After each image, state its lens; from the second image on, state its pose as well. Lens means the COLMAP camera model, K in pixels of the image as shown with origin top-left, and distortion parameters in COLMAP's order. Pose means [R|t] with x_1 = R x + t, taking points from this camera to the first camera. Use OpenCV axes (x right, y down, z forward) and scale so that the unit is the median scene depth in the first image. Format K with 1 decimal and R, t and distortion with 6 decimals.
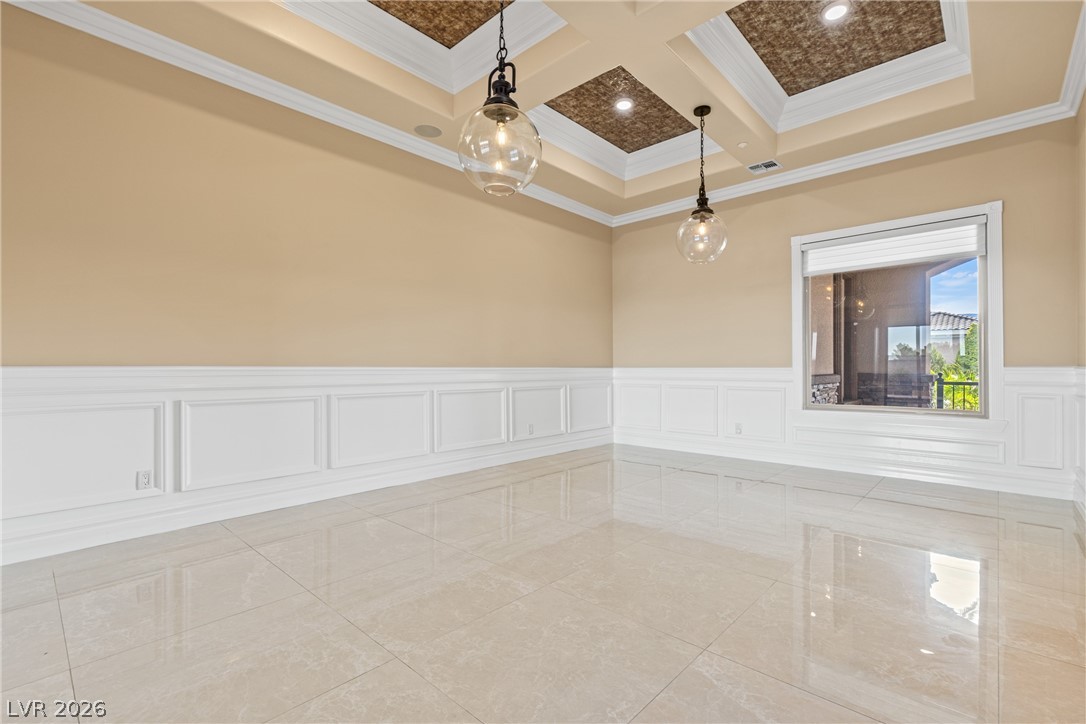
lens RADIAL K [[490.3, 0, 544.3], [0, 490.3, 363.0], [0, 0, 1]] dist [0.005547, -0.000019]
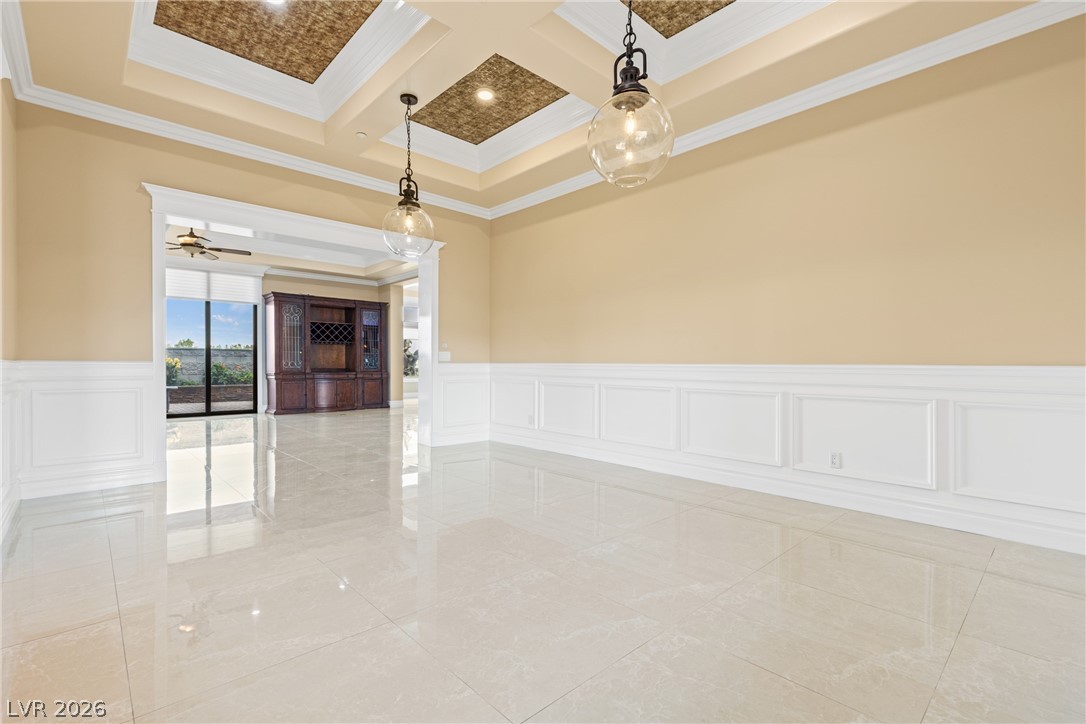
lens RADIAL K [[490.3, 0, 563.7], [0, 490.3, 367.2], [0, 0, 1]] dist [0.005547, -0.000019]
pose [[-0.044318, 0.011169, -0.998955, 0.788871], [0.004759, 0.999929, 0.010969, 0.001852], [0.999006, -0.004268, -0.044368, 0.817501]]
